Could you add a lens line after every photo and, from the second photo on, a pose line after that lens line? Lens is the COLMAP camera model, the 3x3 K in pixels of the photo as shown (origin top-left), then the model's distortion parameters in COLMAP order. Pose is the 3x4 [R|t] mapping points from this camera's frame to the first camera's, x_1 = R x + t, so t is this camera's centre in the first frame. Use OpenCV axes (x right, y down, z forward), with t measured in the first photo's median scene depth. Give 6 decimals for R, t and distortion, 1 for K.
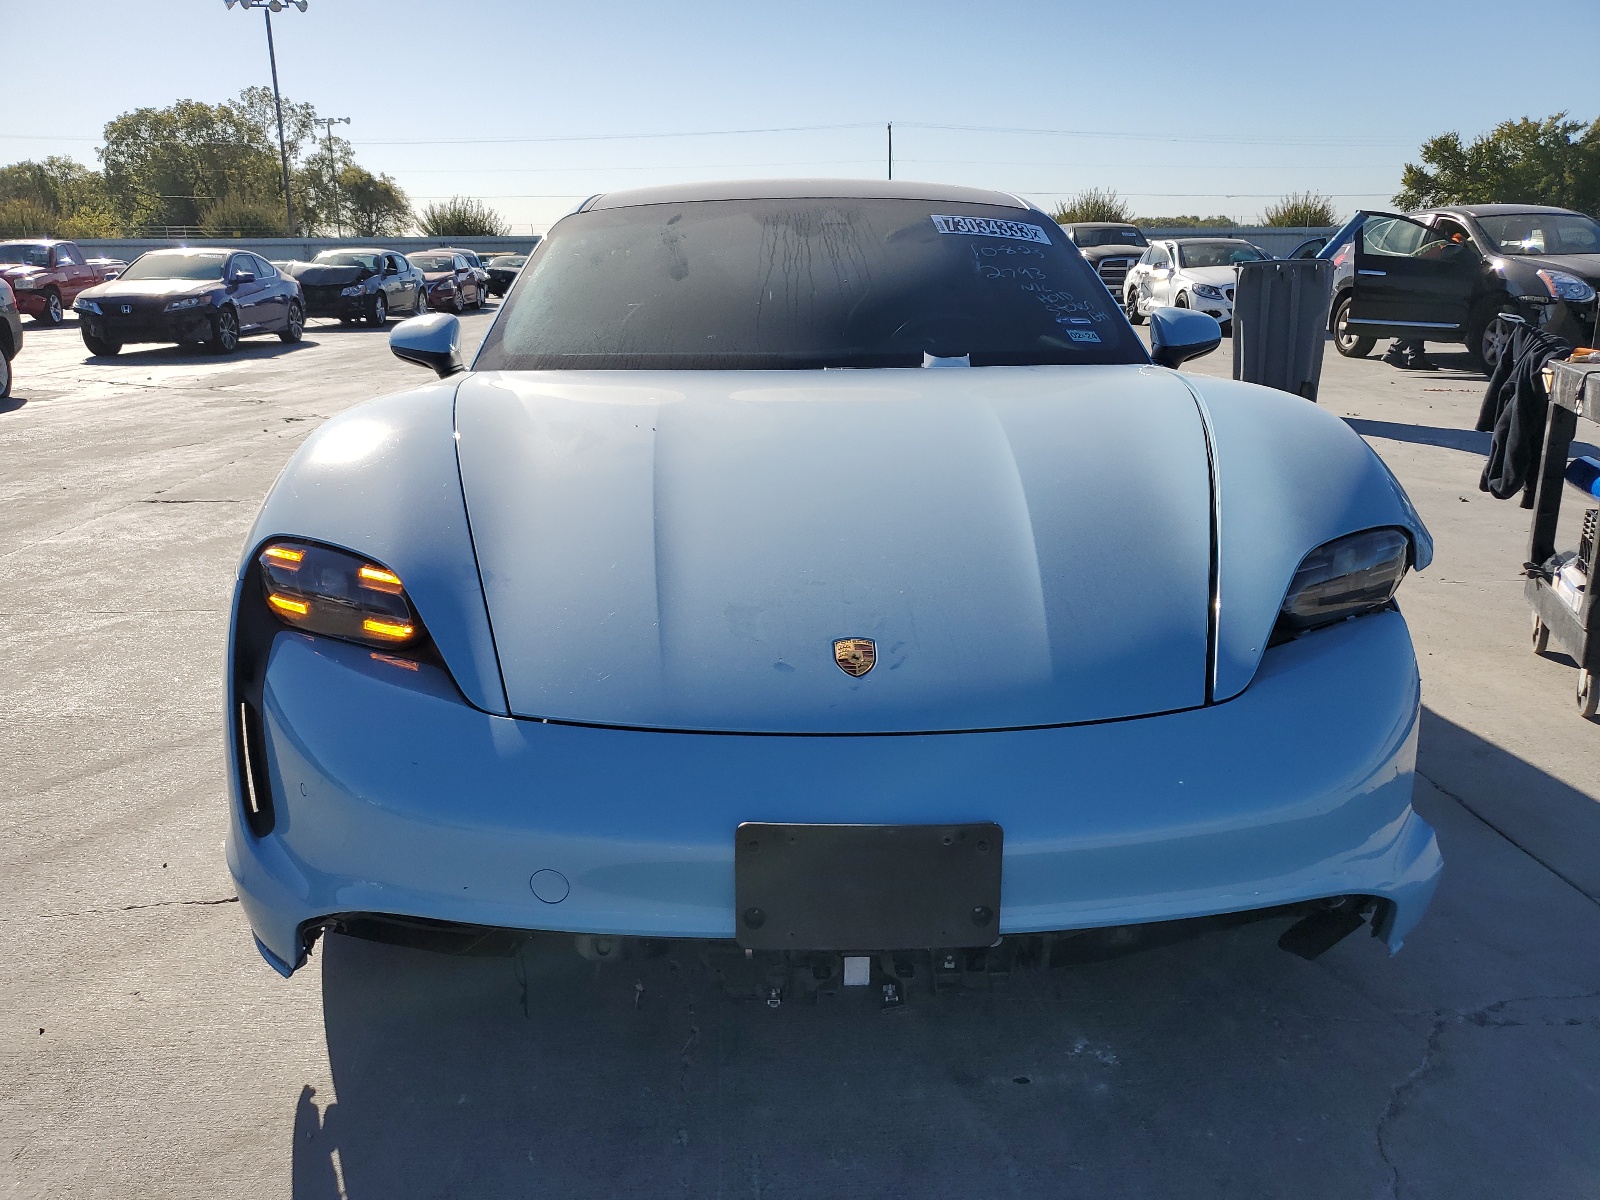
lens RADIAL K [[1218.2, 0, 805.1], [0, 1218.2, 602.1], [0, 0, 1]] dist [-0.005073, 0.001682]
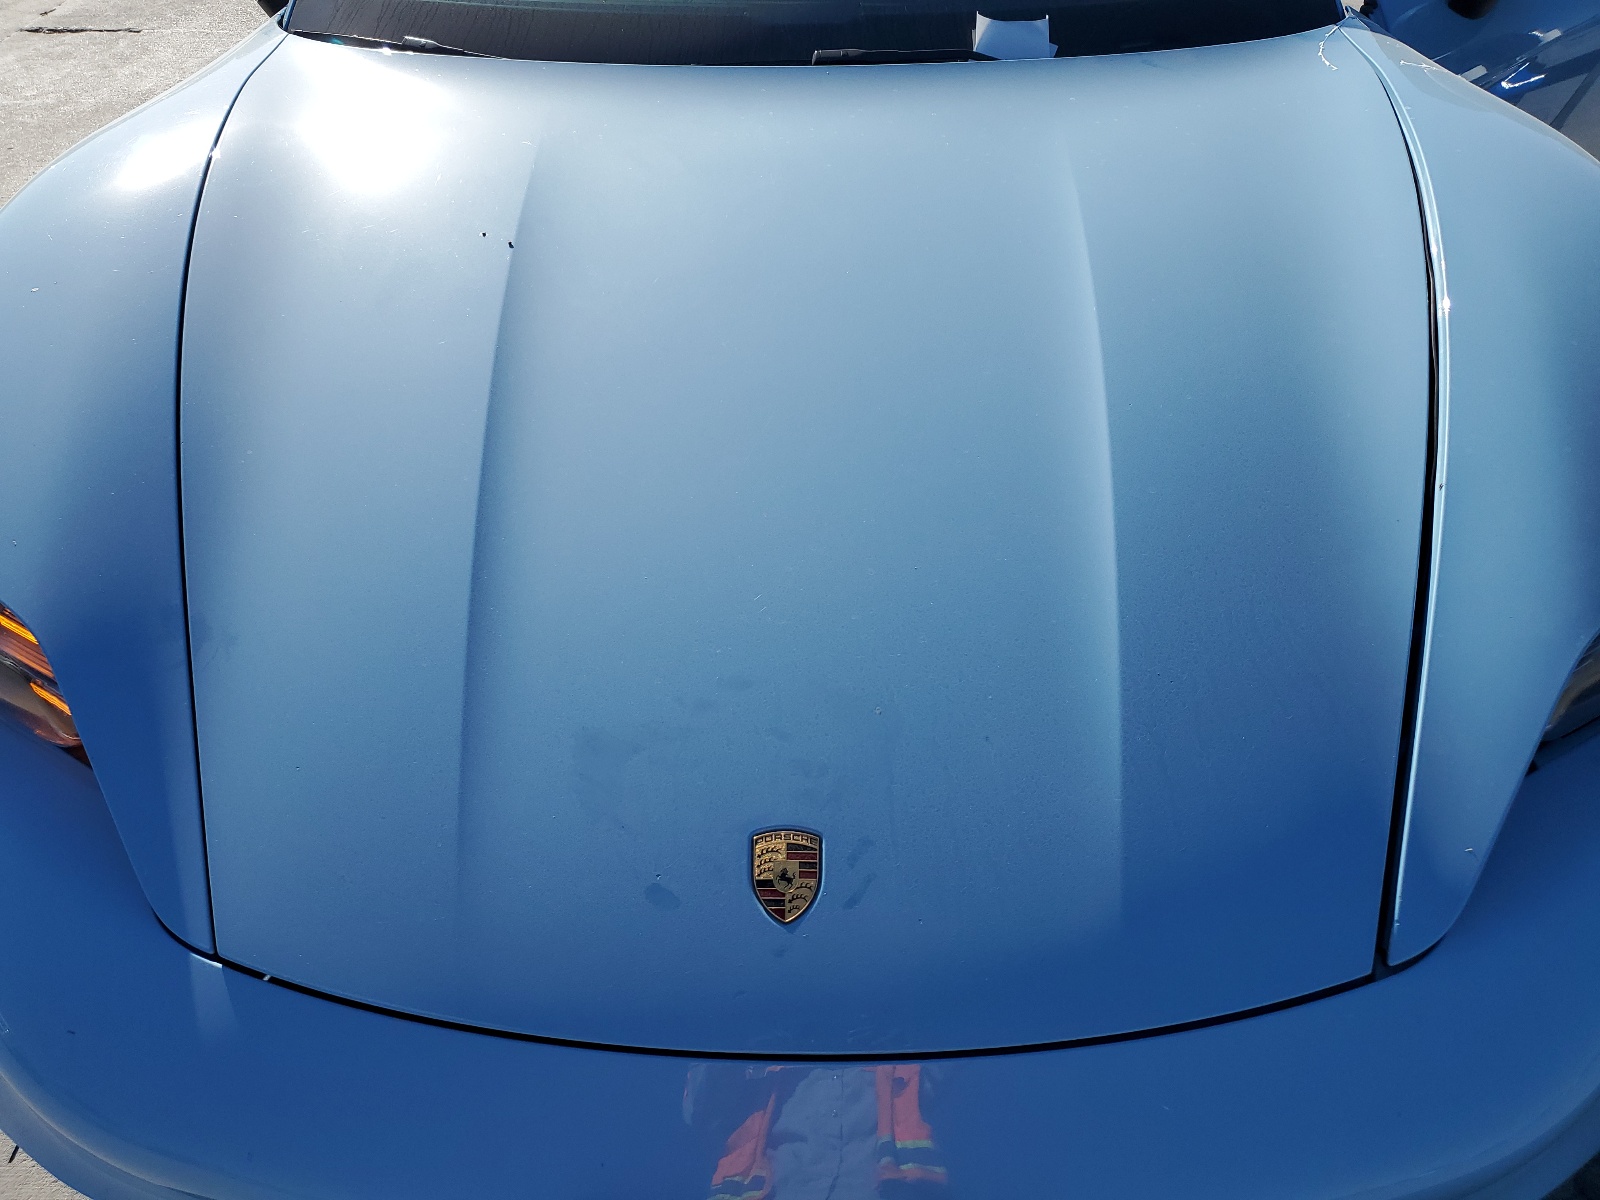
lens RADIAL K [[1218.2, 0, 791.6], [0, 1218.2, 596.1], [0, 0, 1]] dist [-0.005073, 0.001682]
pose [[0.998870, 0.029995, -0.036868, 0.060971], [-0.012431, 0.913582, 0.406465, -0.314812], [0.045874, -0.405547, 0.912922, 0.513917]]
